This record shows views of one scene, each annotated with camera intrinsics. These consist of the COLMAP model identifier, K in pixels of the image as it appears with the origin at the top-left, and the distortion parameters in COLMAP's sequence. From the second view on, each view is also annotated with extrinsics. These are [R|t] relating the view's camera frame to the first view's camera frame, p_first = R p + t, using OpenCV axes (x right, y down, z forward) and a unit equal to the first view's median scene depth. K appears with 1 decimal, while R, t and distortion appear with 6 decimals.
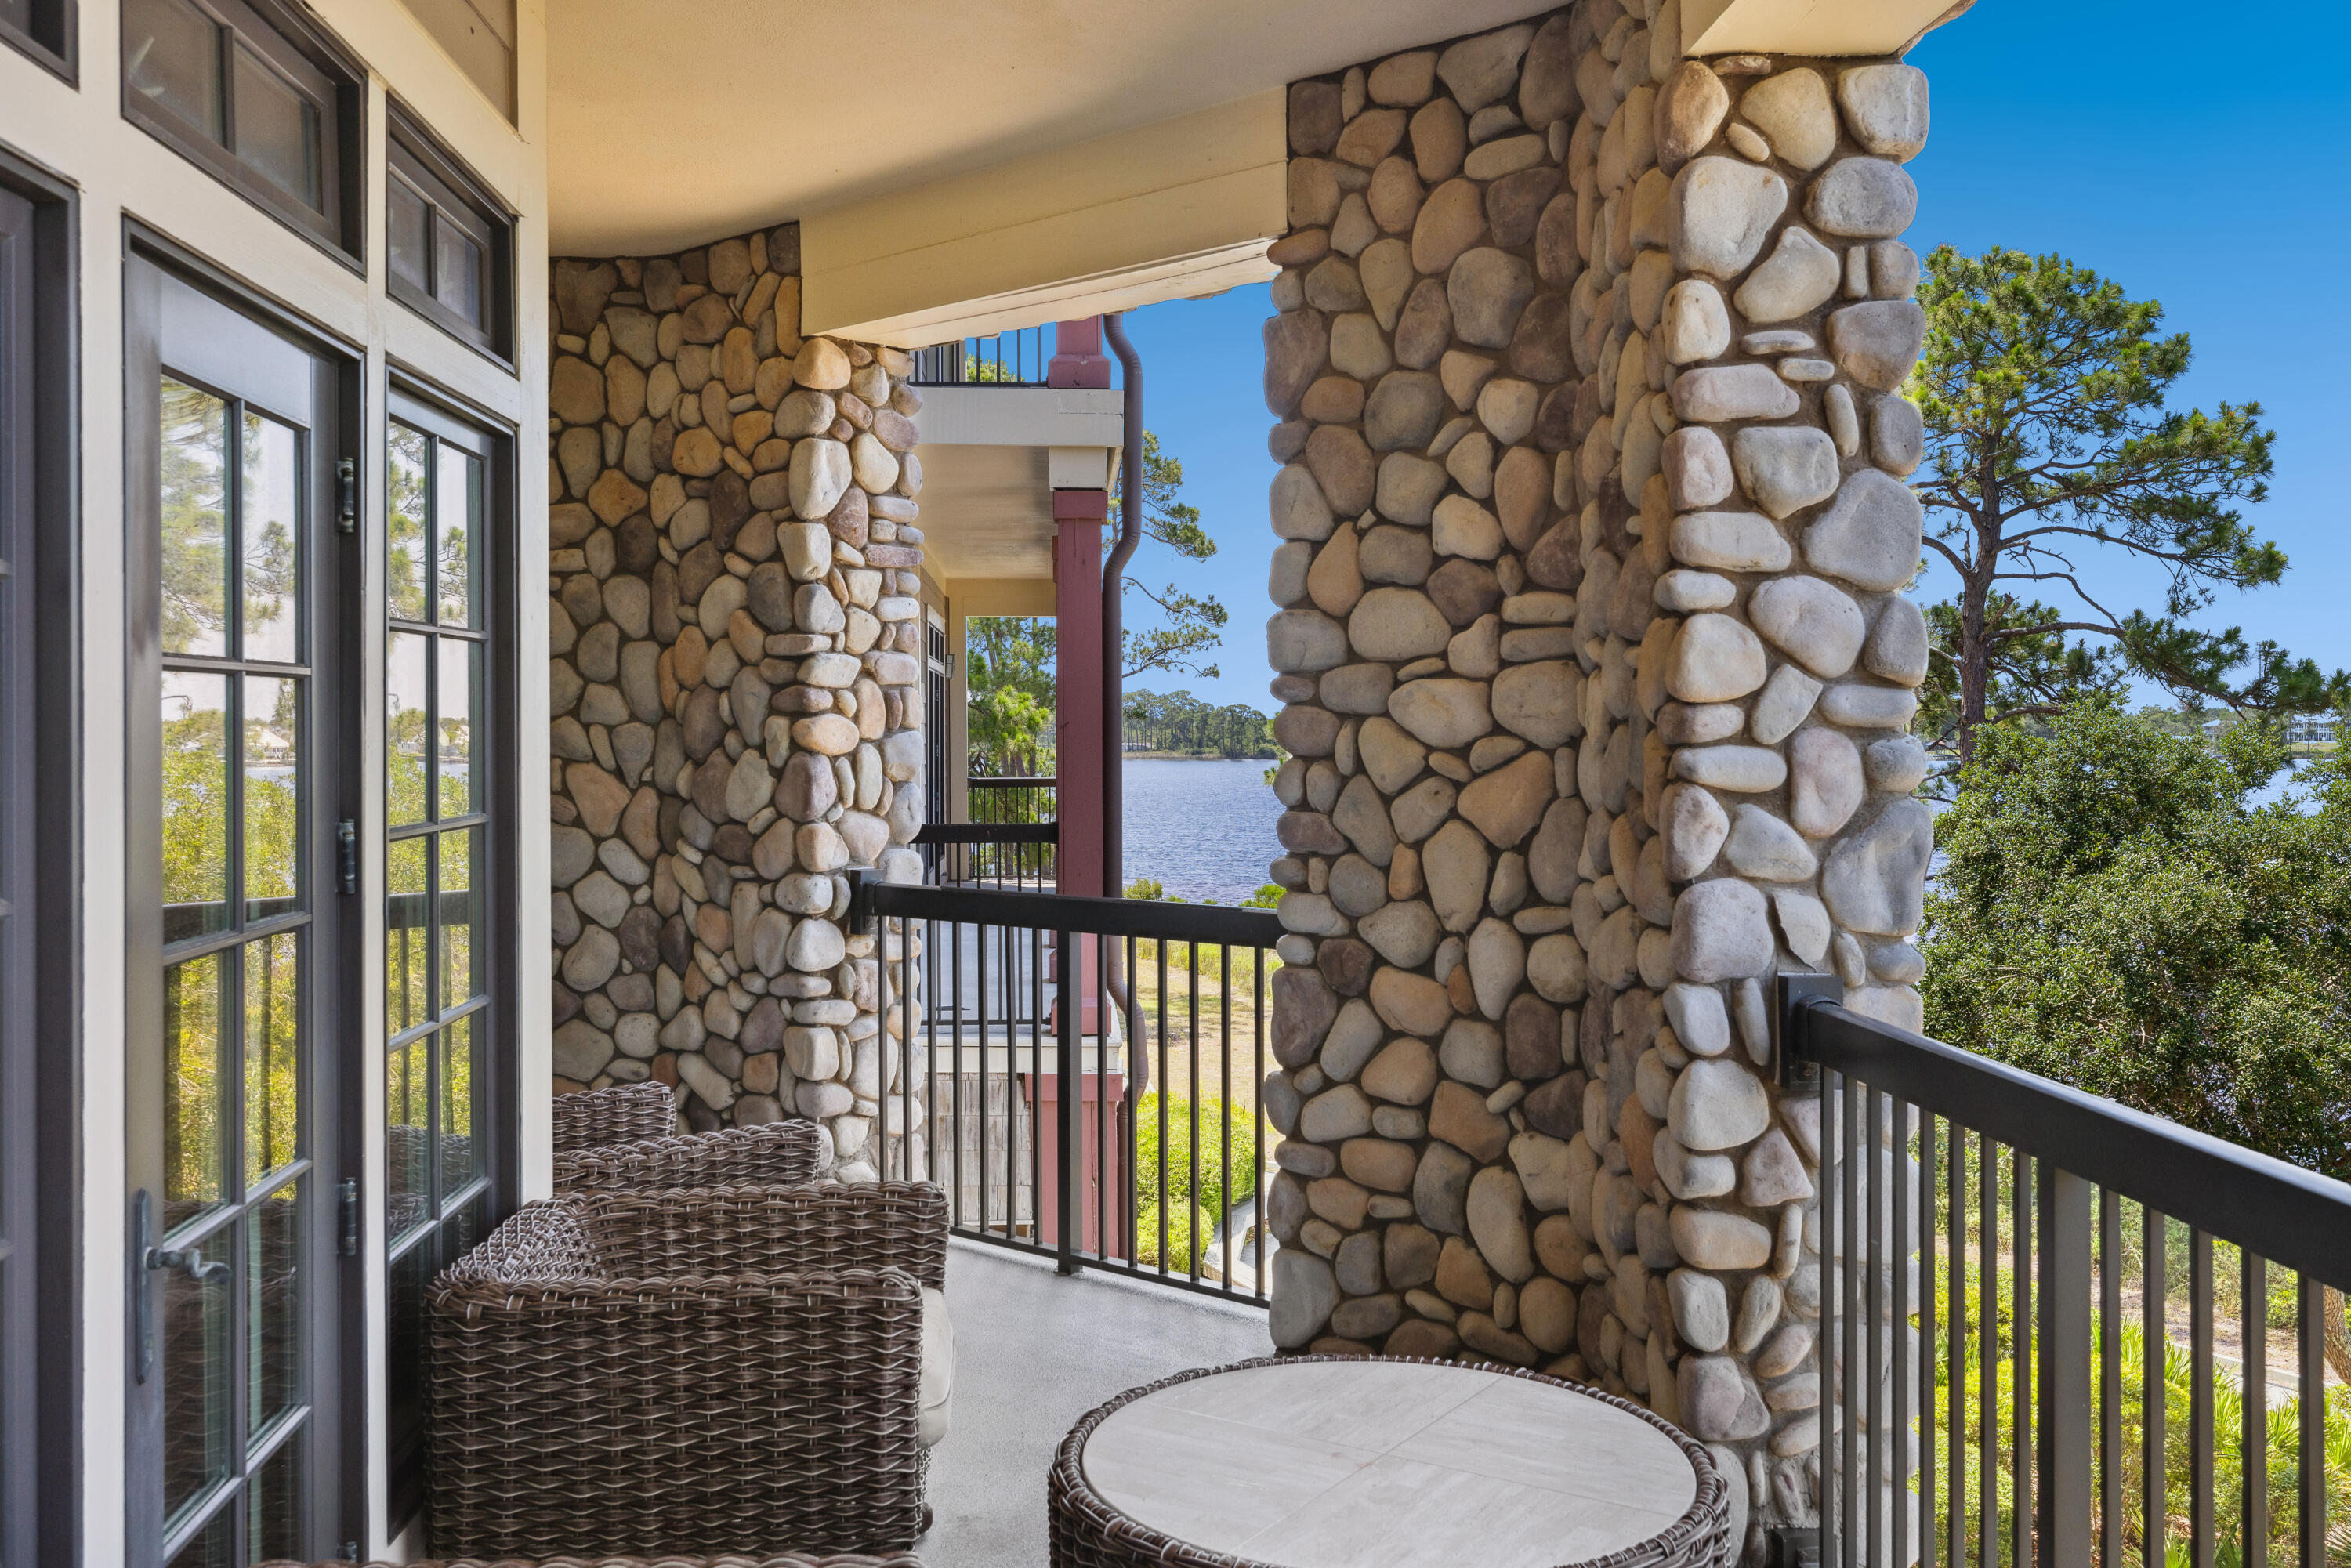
lens RADIAL K [[2054.2, 0, 1165.7], [0, 2054.2, 741.6], [0, 0, 1]] dist [0.000991, 0.007609]
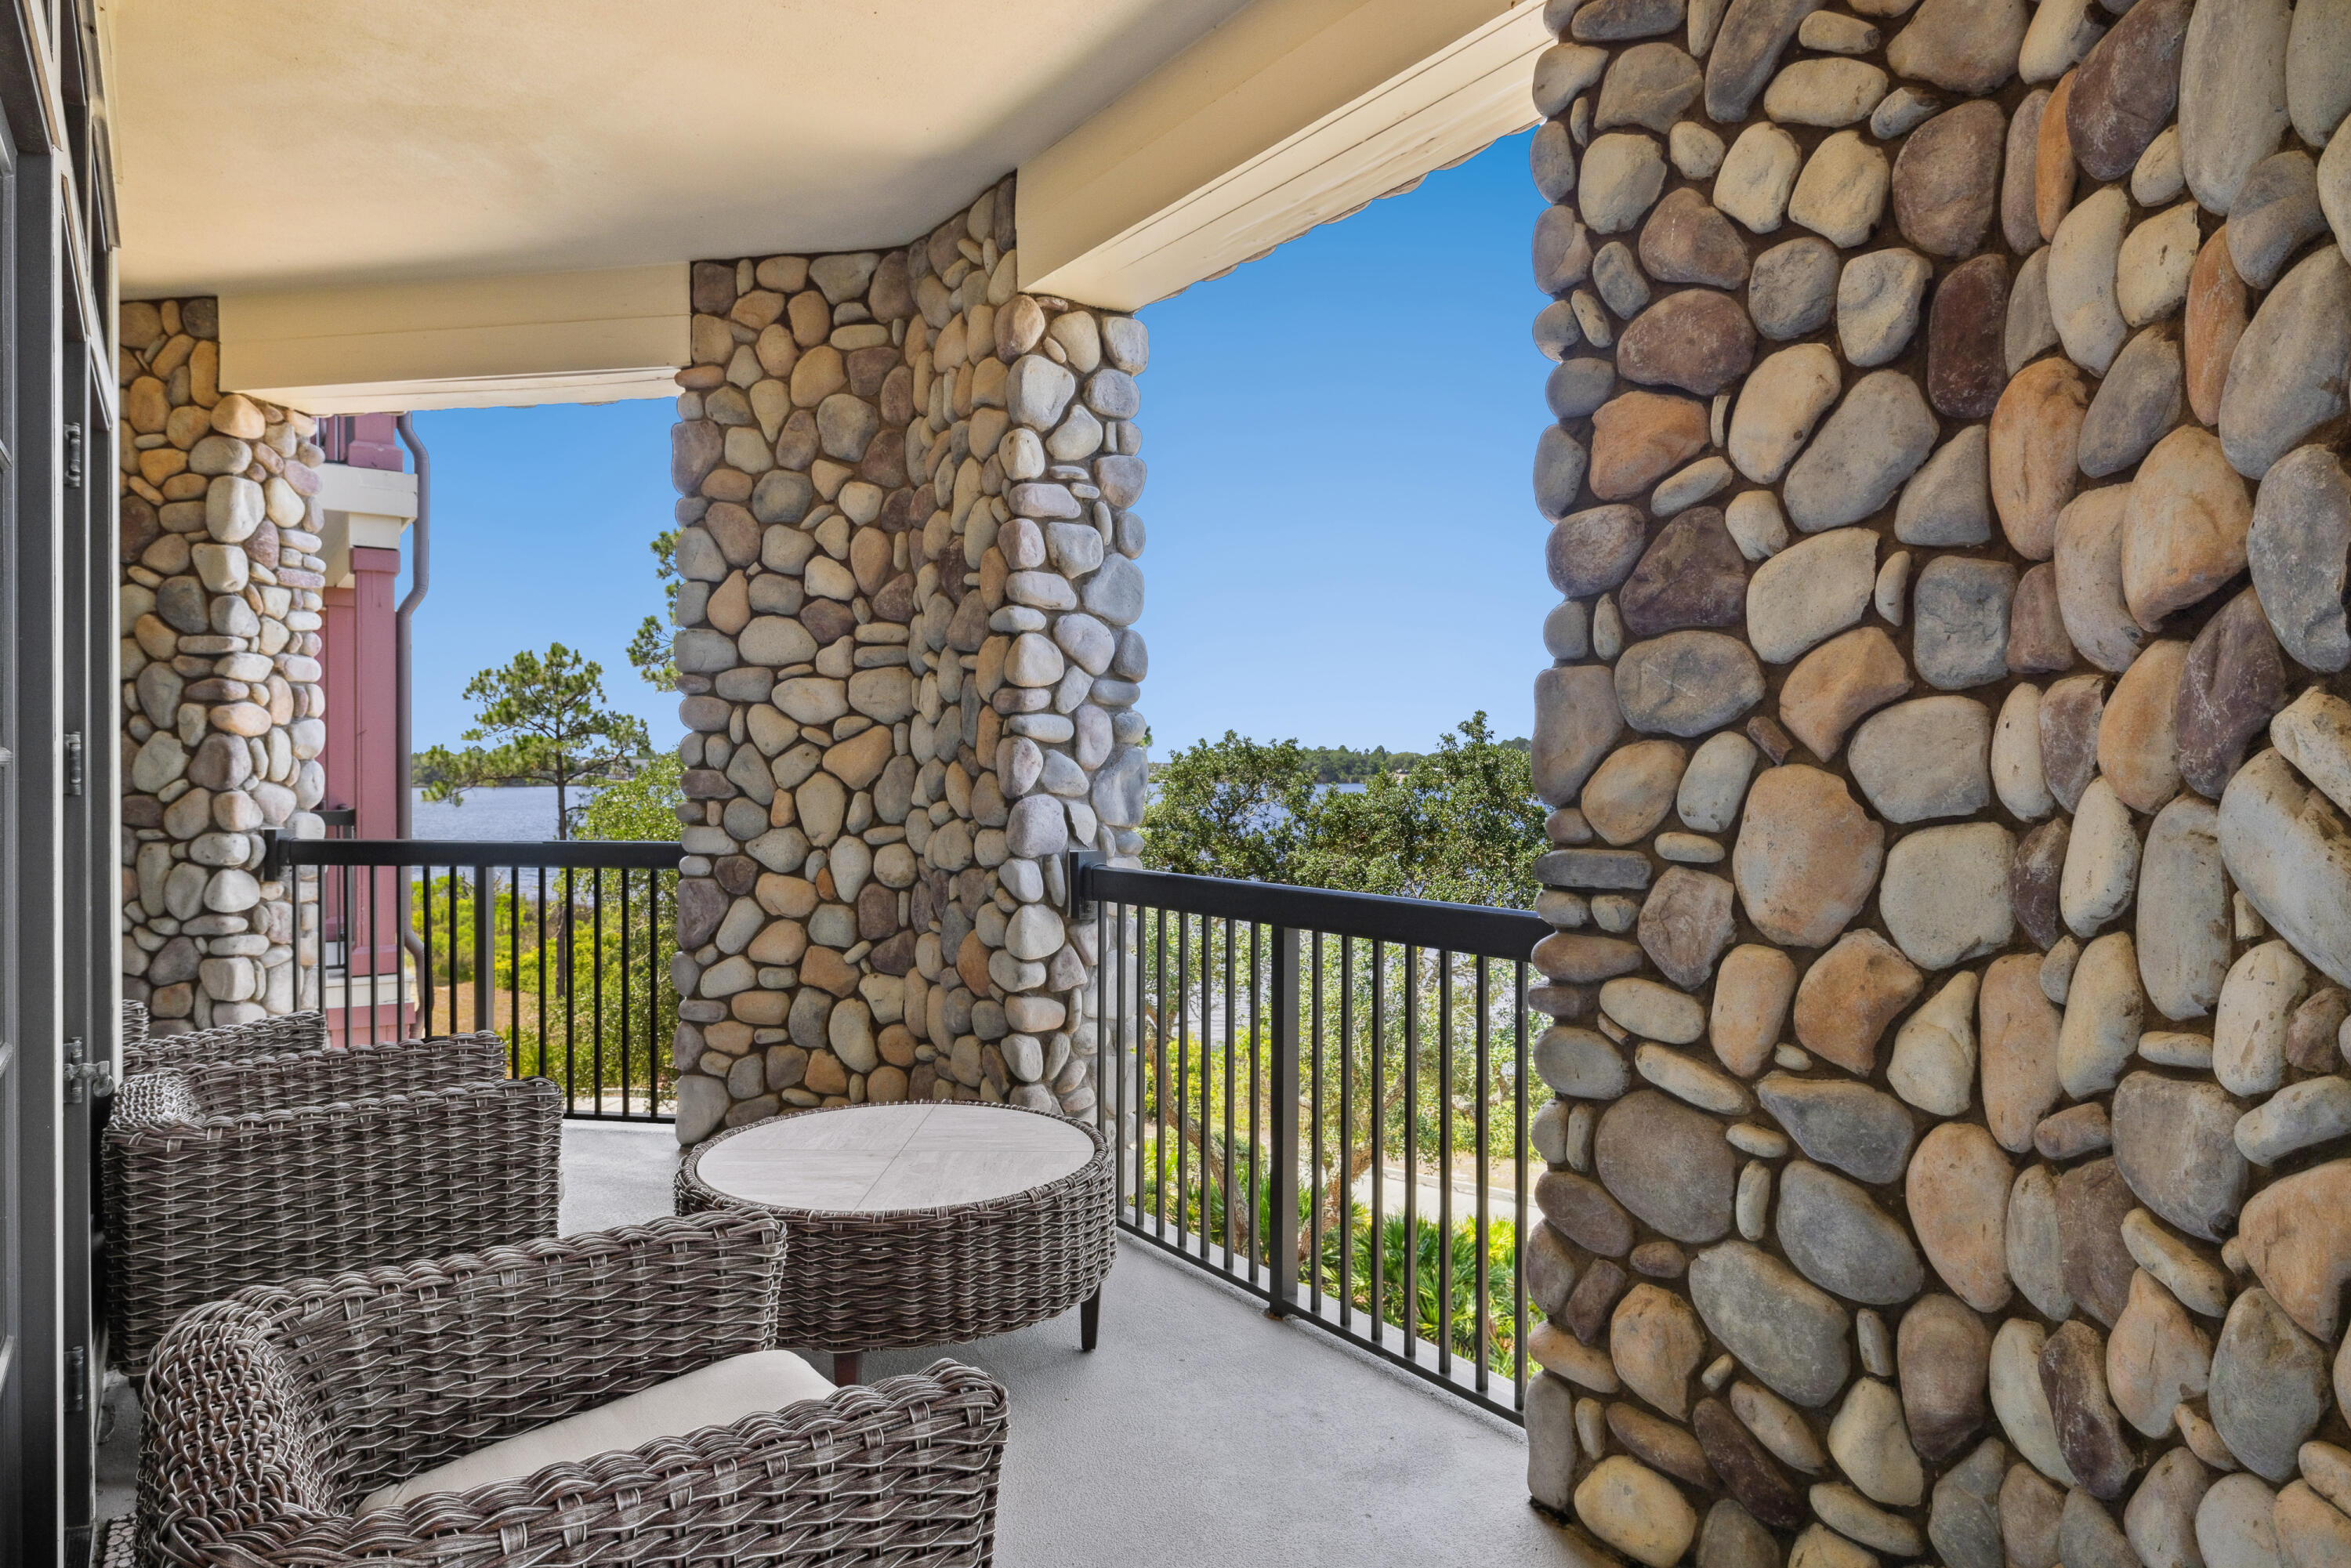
lens RADIAL K [[1403.1, 0, 1174.1], [0, 1403.1, 783.0], [0, 0, 1]] dist [-0.004947, 0.001079]
pose [[0.843805, -0.003302, 0.536639, -0.190360], [0.000838, 0.999988, 0.004837, 0.040898], [-0.536649, -0.003632, 0.843798, -0.007182]]
